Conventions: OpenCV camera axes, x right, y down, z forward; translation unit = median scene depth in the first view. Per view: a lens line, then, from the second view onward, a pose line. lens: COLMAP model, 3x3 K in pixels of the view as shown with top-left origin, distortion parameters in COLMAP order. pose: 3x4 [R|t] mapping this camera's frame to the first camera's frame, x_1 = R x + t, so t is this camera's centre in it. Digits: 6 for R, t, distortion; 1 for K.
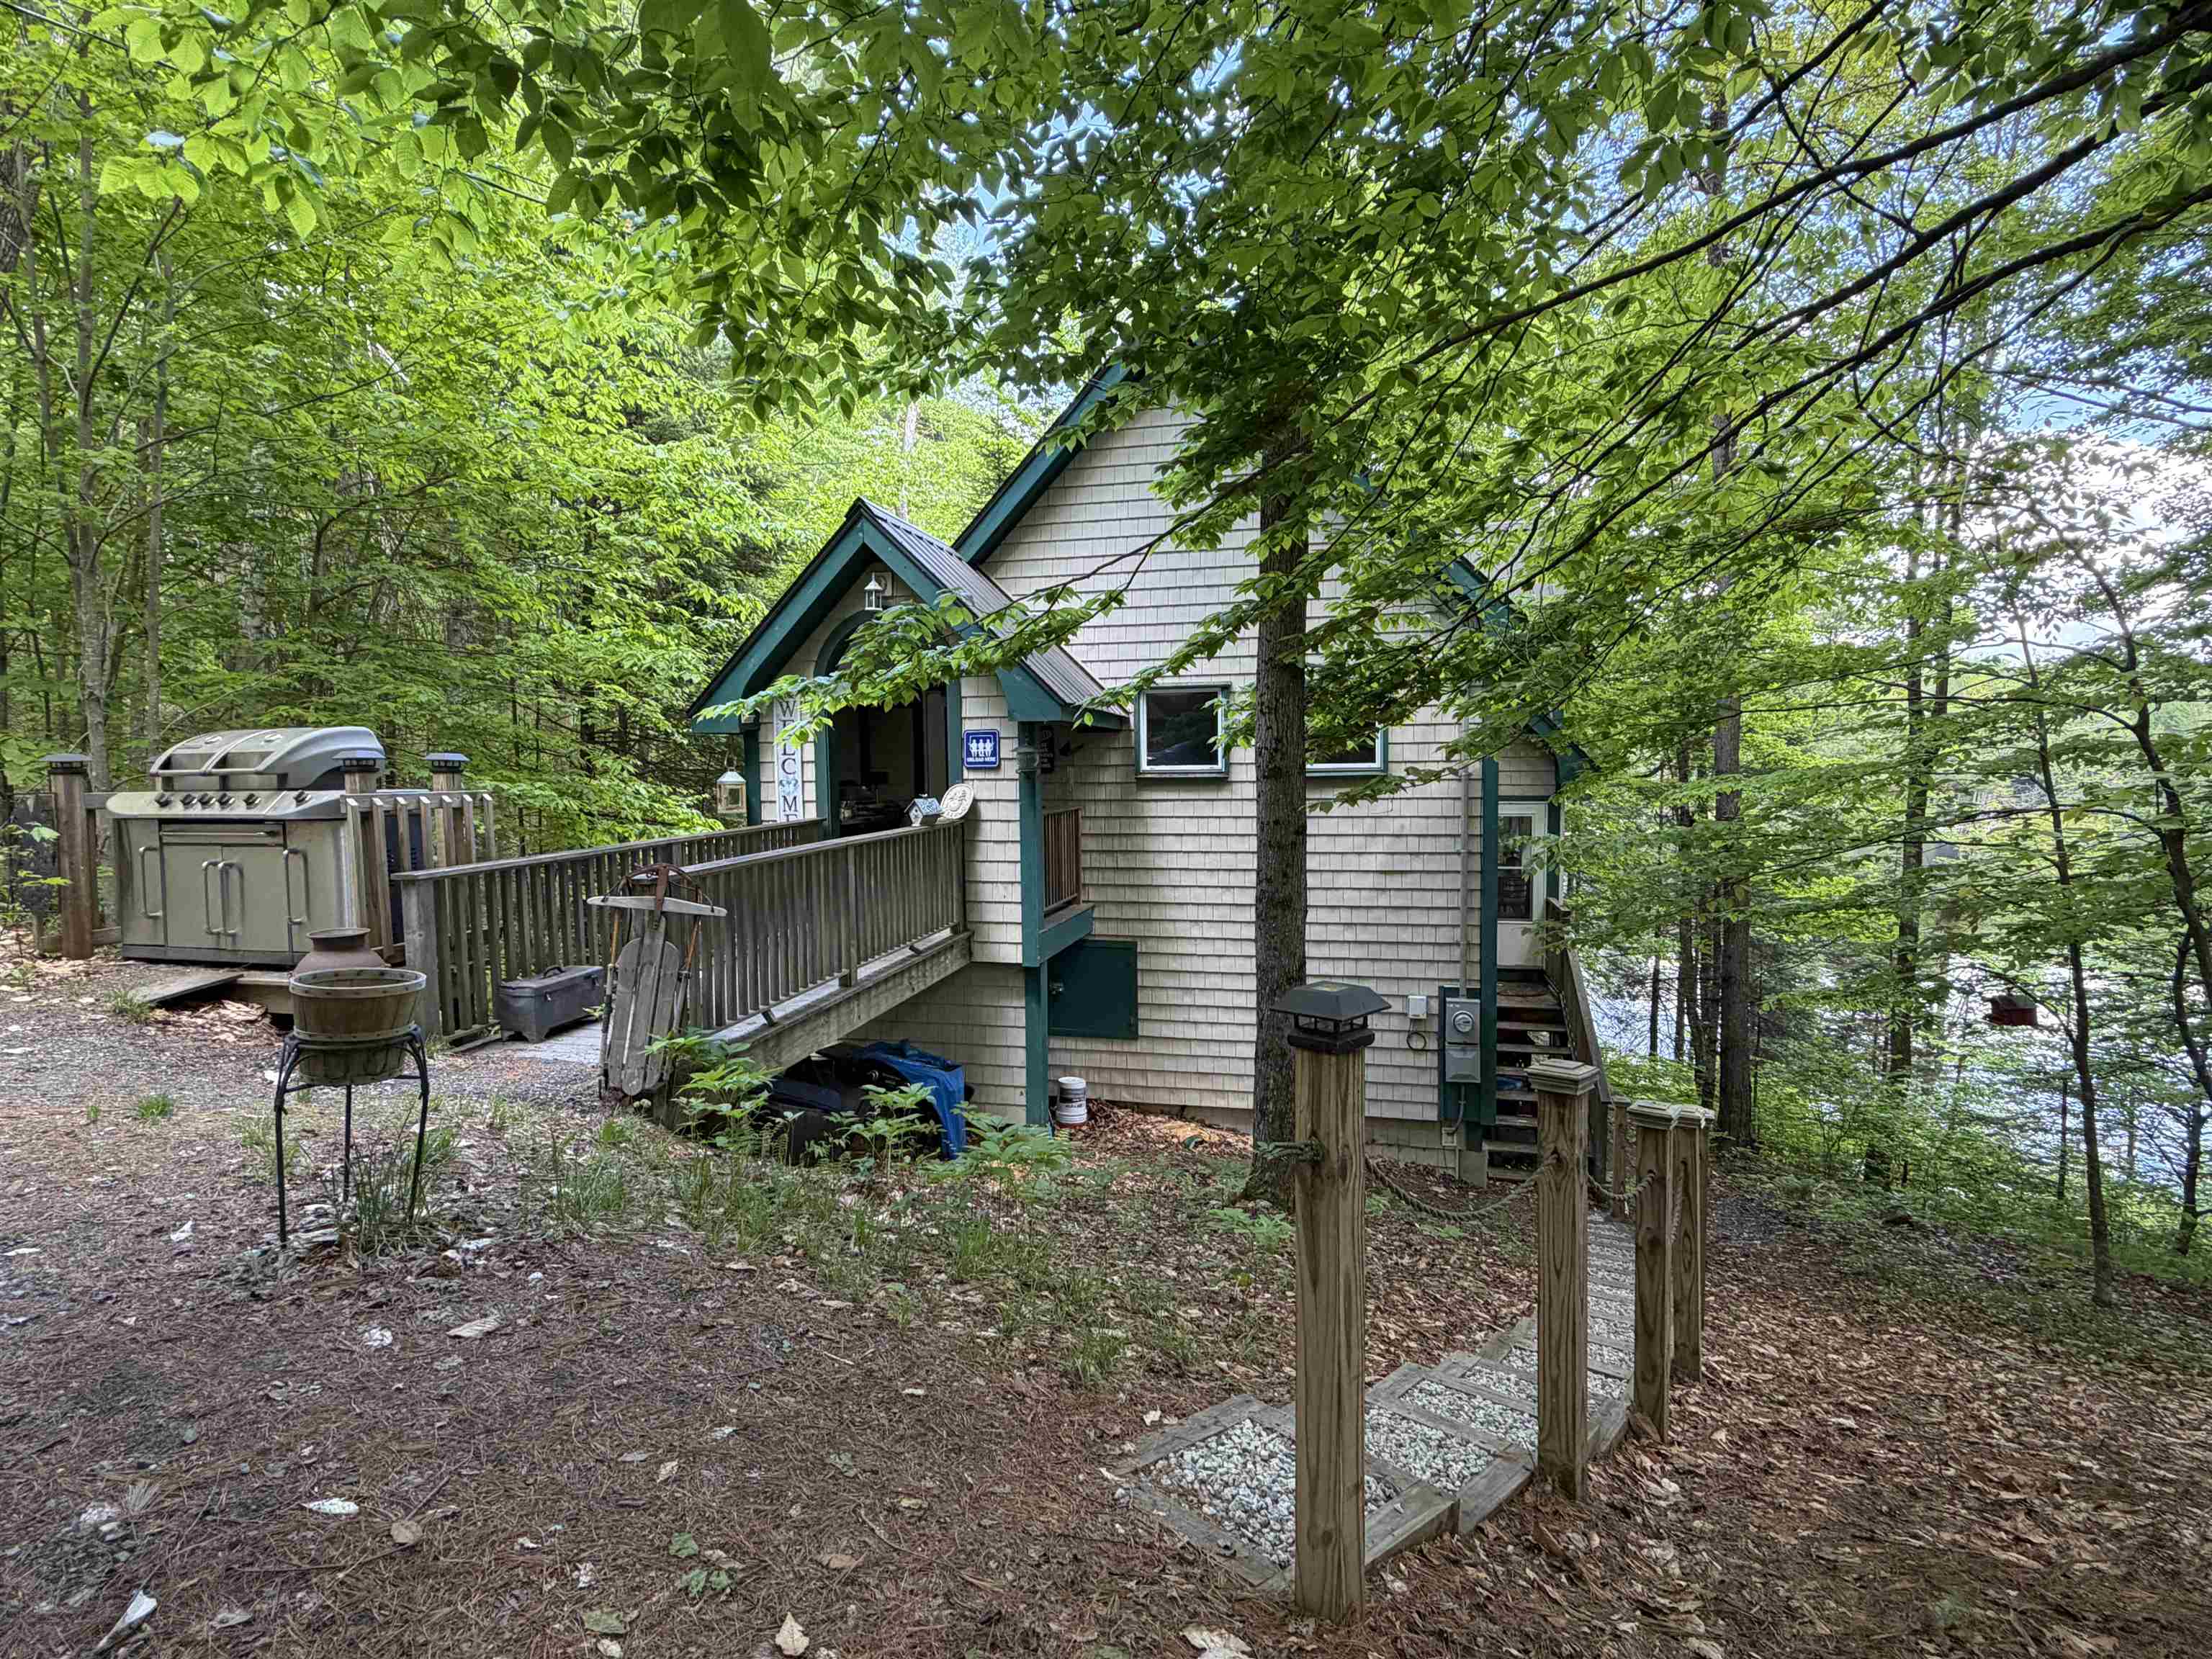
lens RADIAL K [[1042.5, 0, 1103.8], [0, 1042.5, 825.6], [0, 0, 1]] dist [-0.011610, 0.002144]
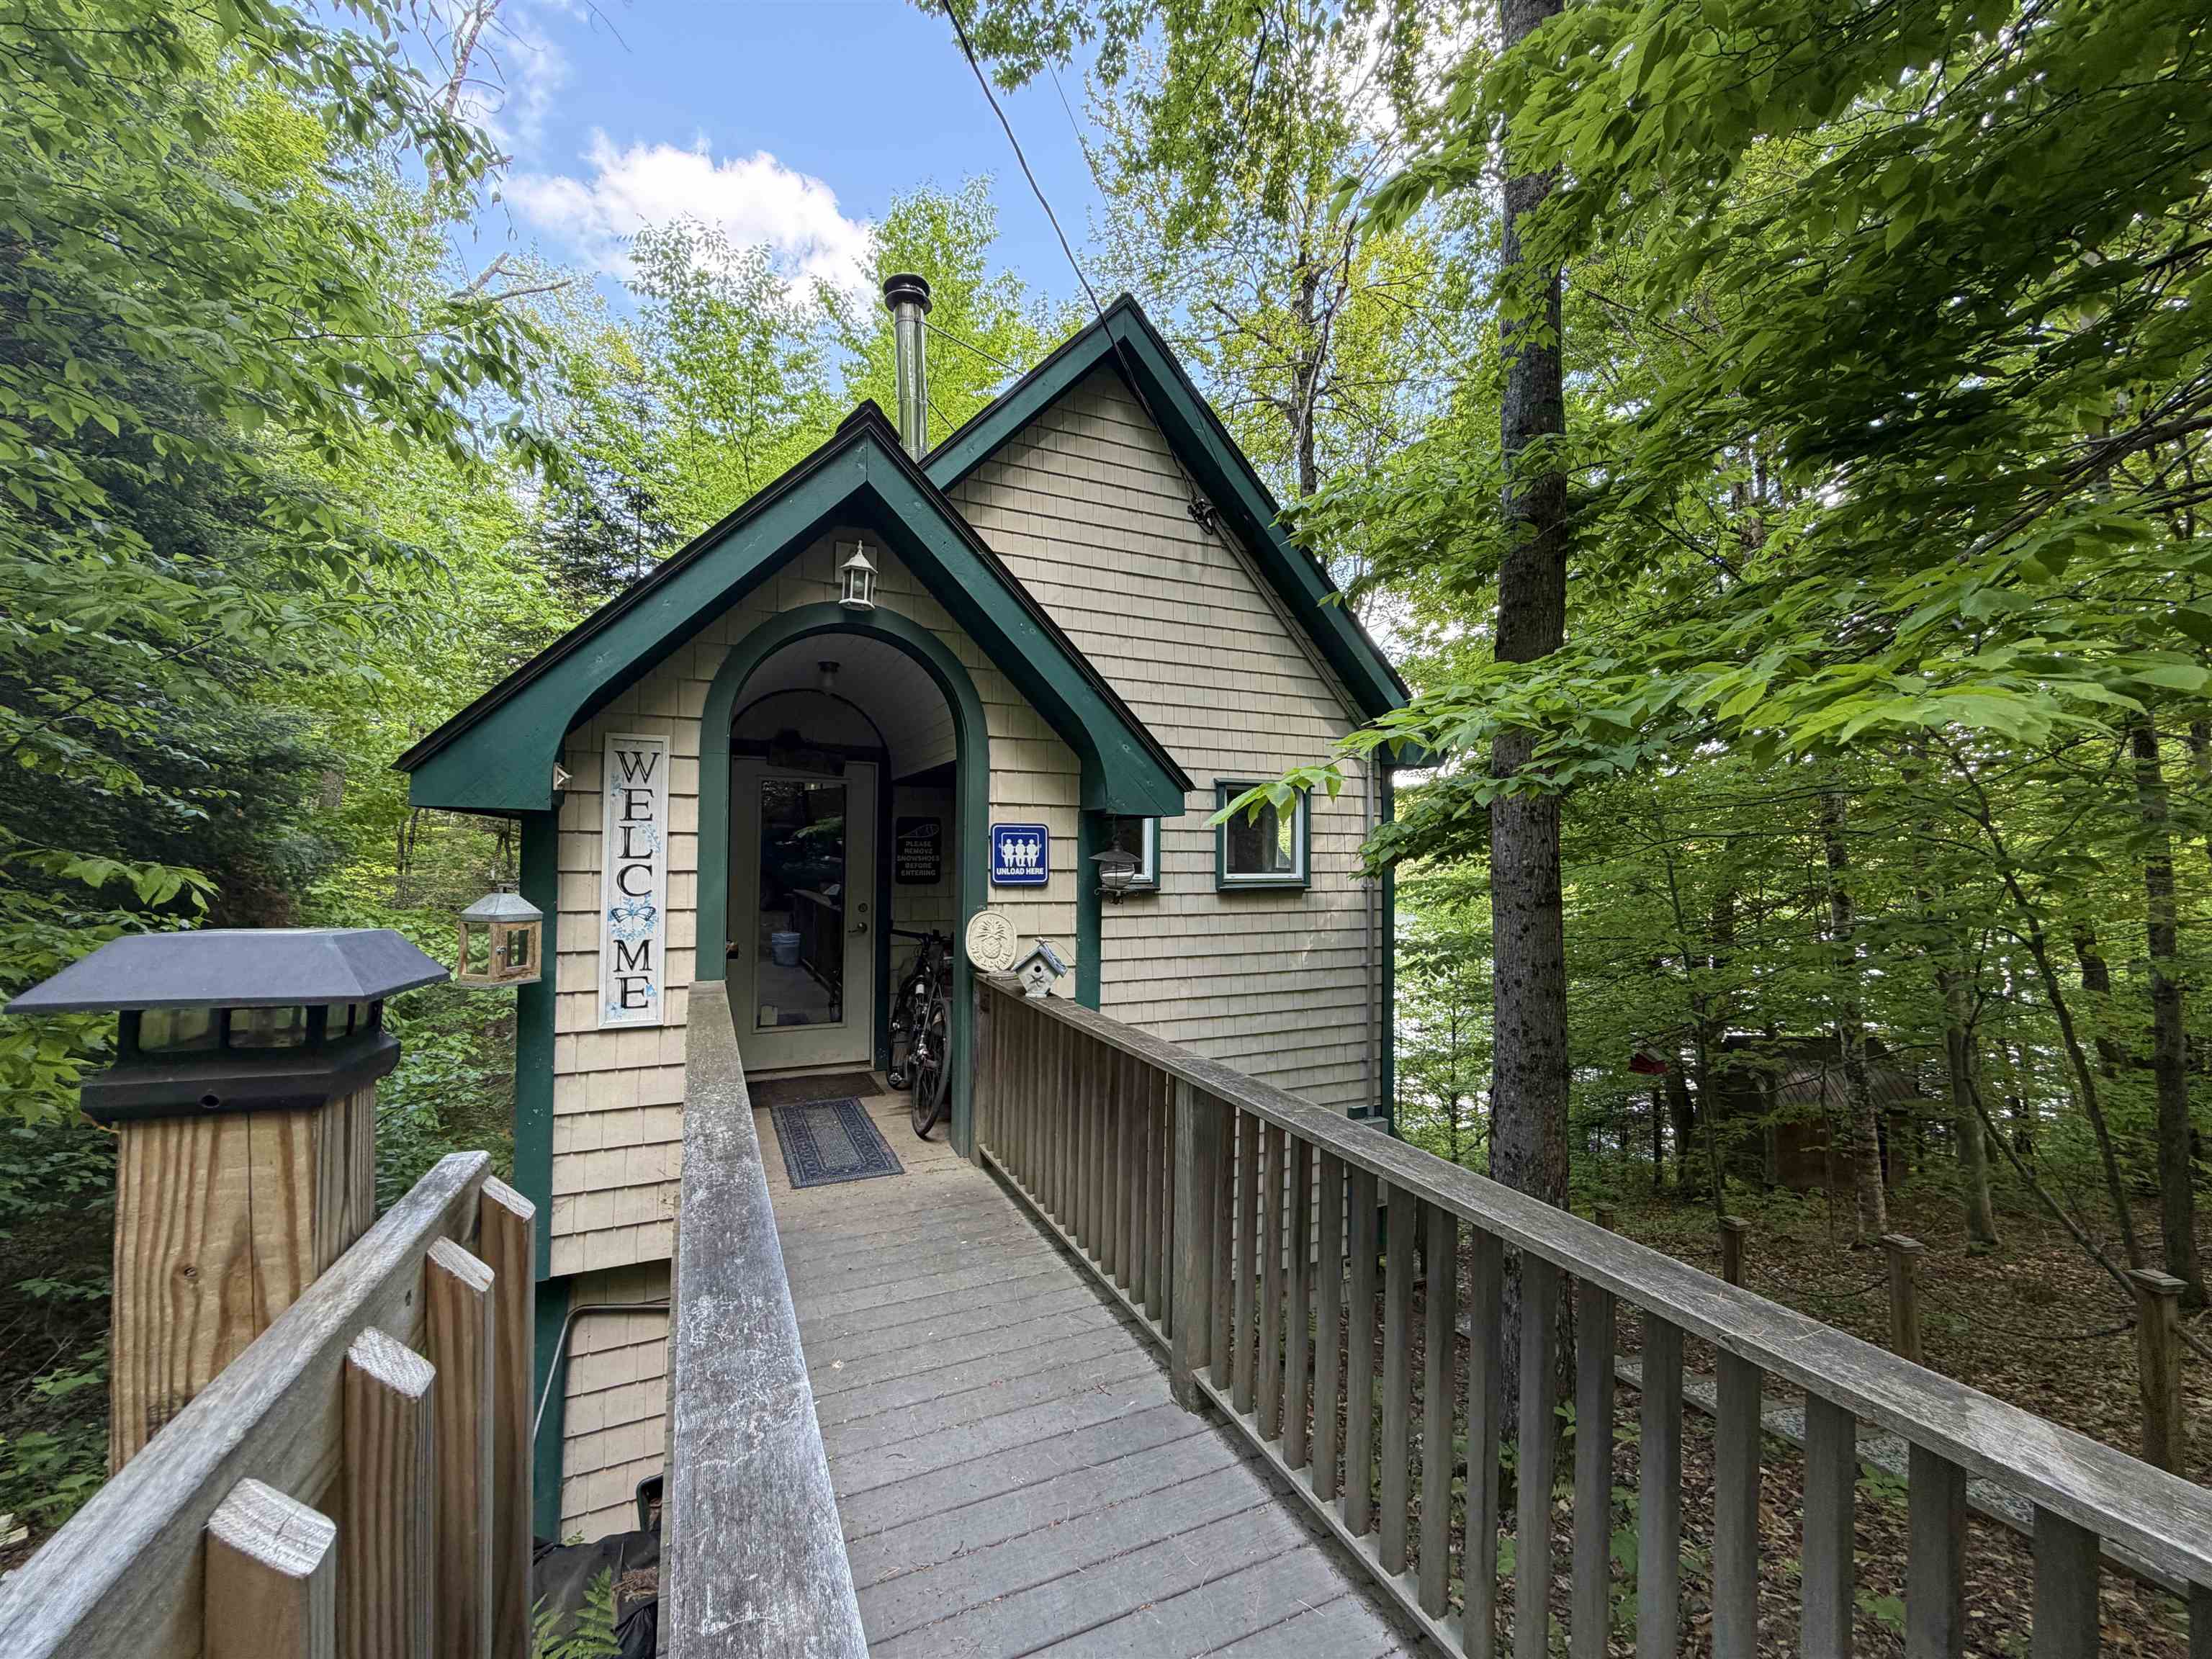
lens RADIAL K [[878.2, 0, 1097.4], [0, 878.2, 835.6], [0, 0, 1]] dist [0.003615, 0.000387]
pose [[0.803240, 0.027623, 0.595015, -0.561008], [0.018740, 0.997258, -0.071596, -0.065711], [-0.595361, 0.068659, 0.800519, 0.782982]]
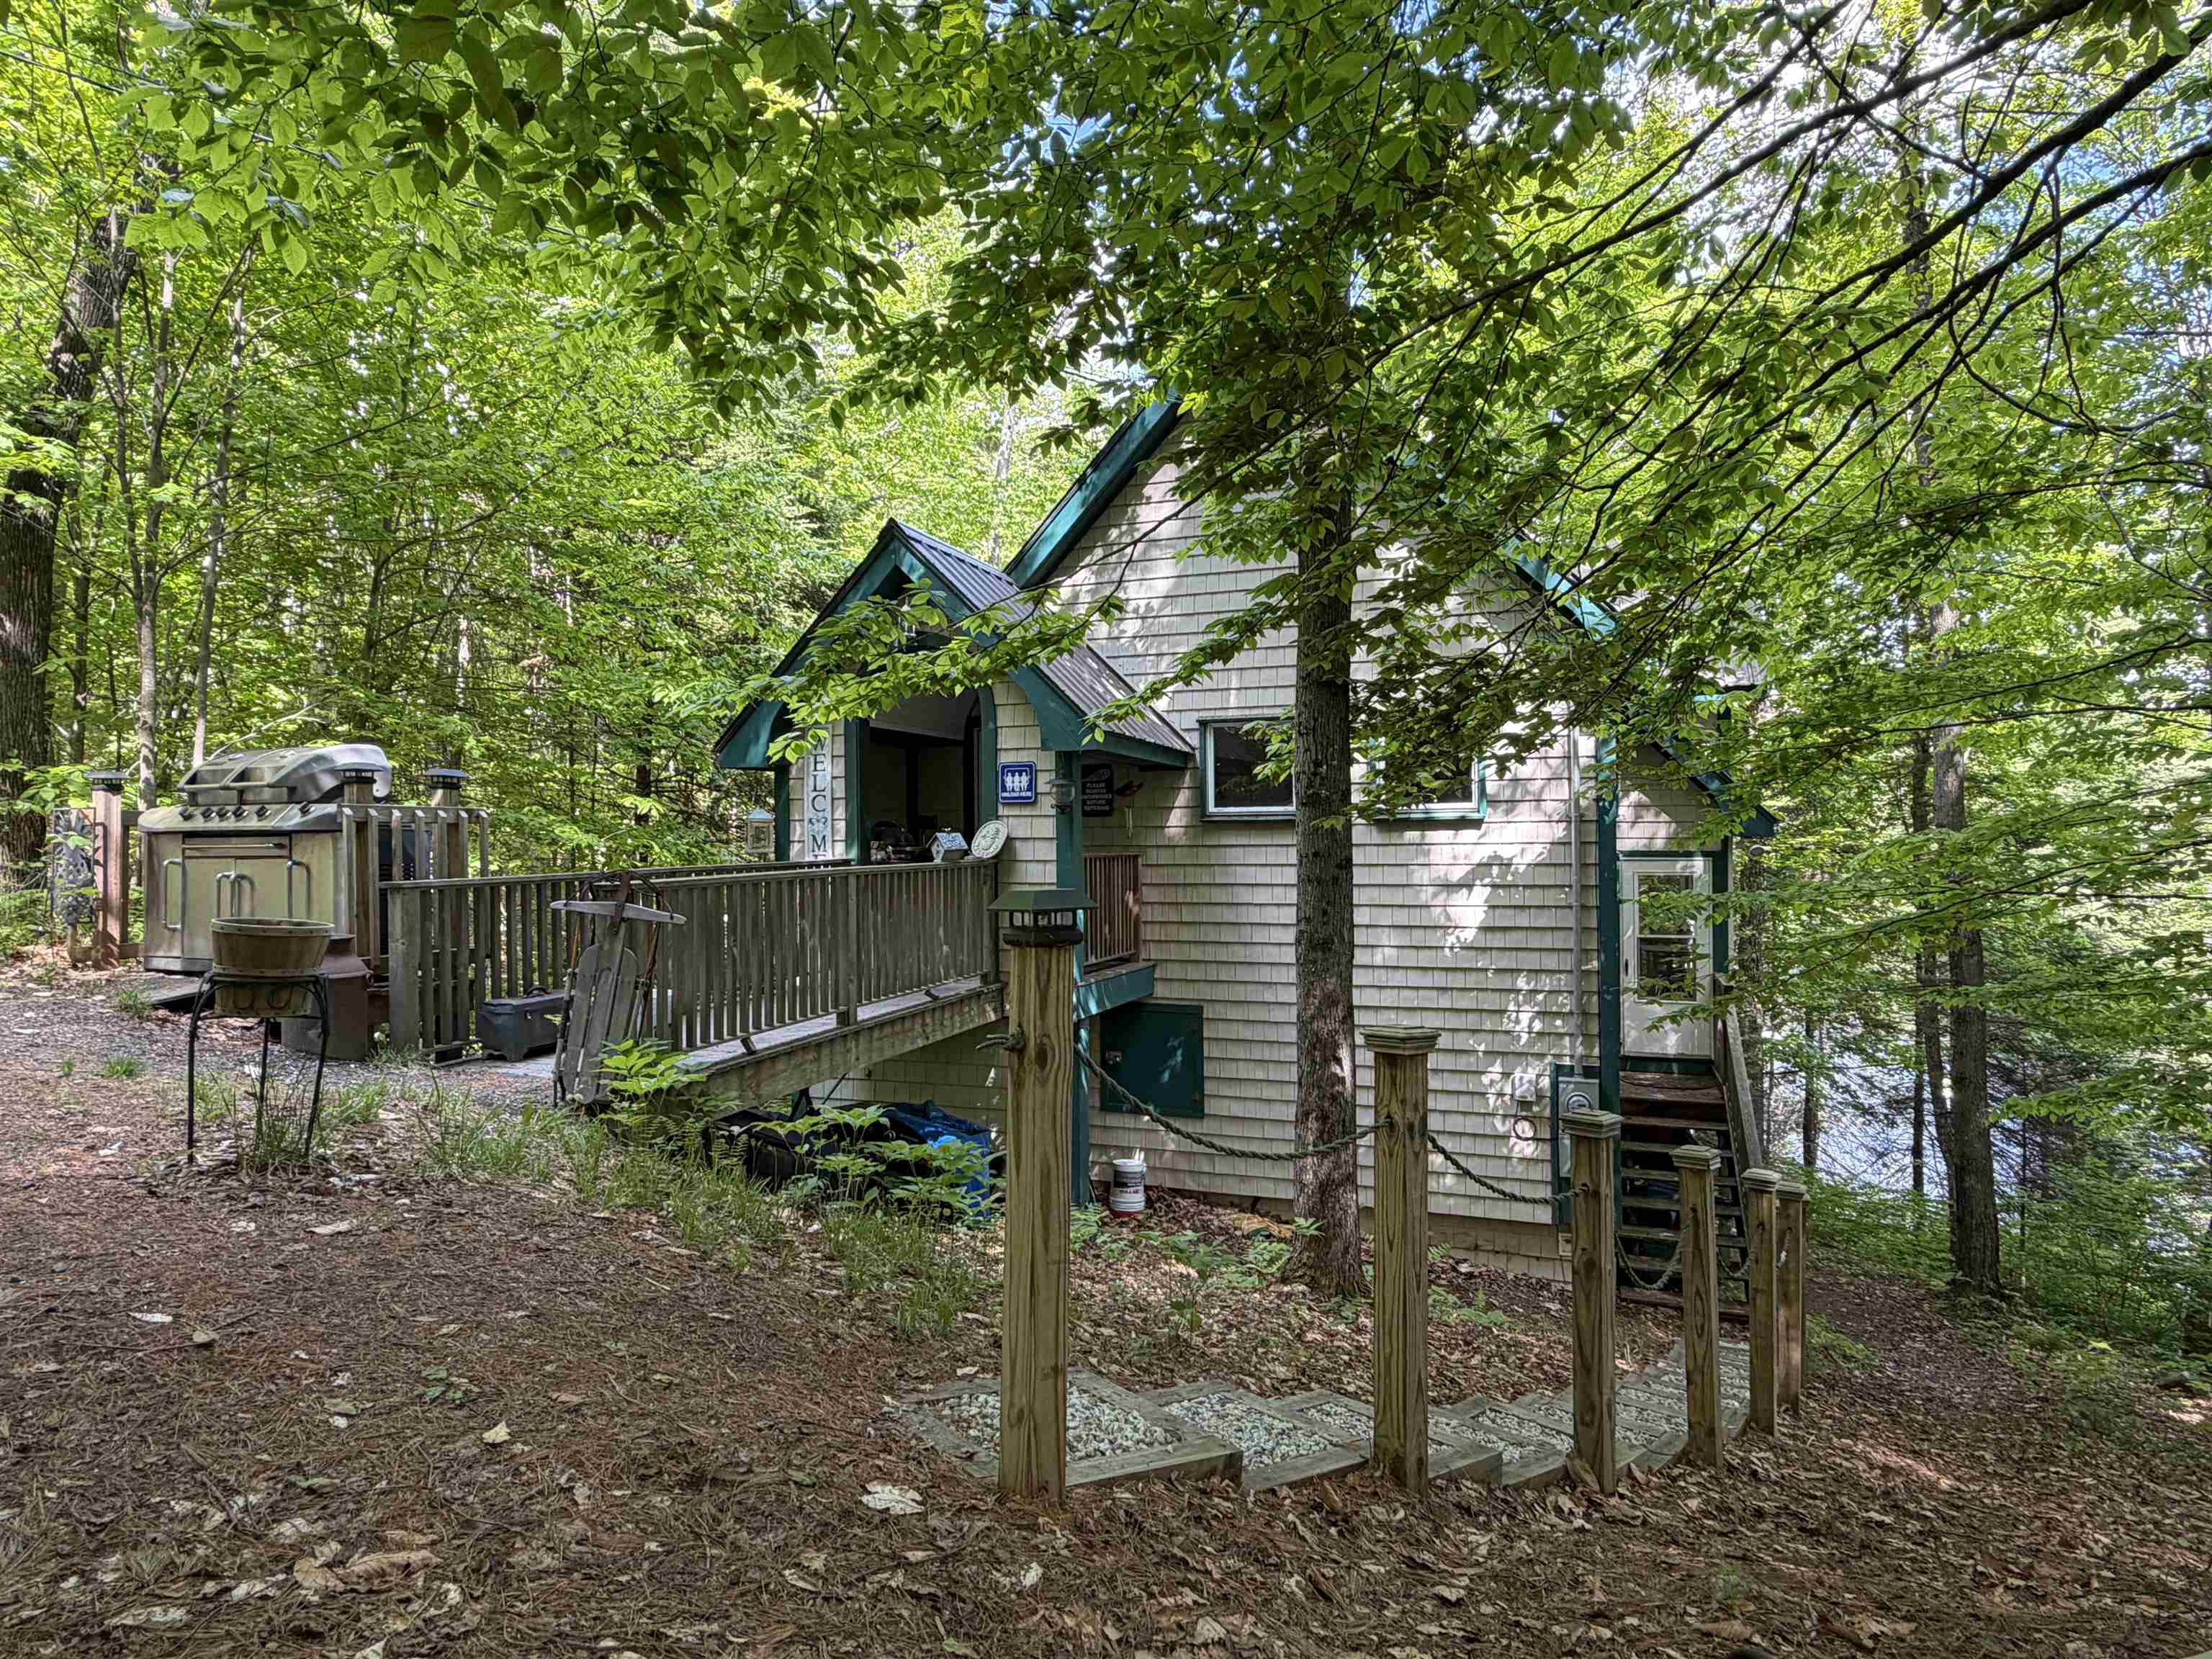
lens RADIAL K [[1213.7, 0, 1114.5], [0, 1213.7, 833.8], [0, 0, 1]] dist [-0.015517, -0.000158]
pose [[0.992734, 0.004199, -0.120255, 0.137296], [-0.012178, 0.997765, -0.065697, 0.057868], [0.119710, 0.066684, 0.990567, -0.065862]]
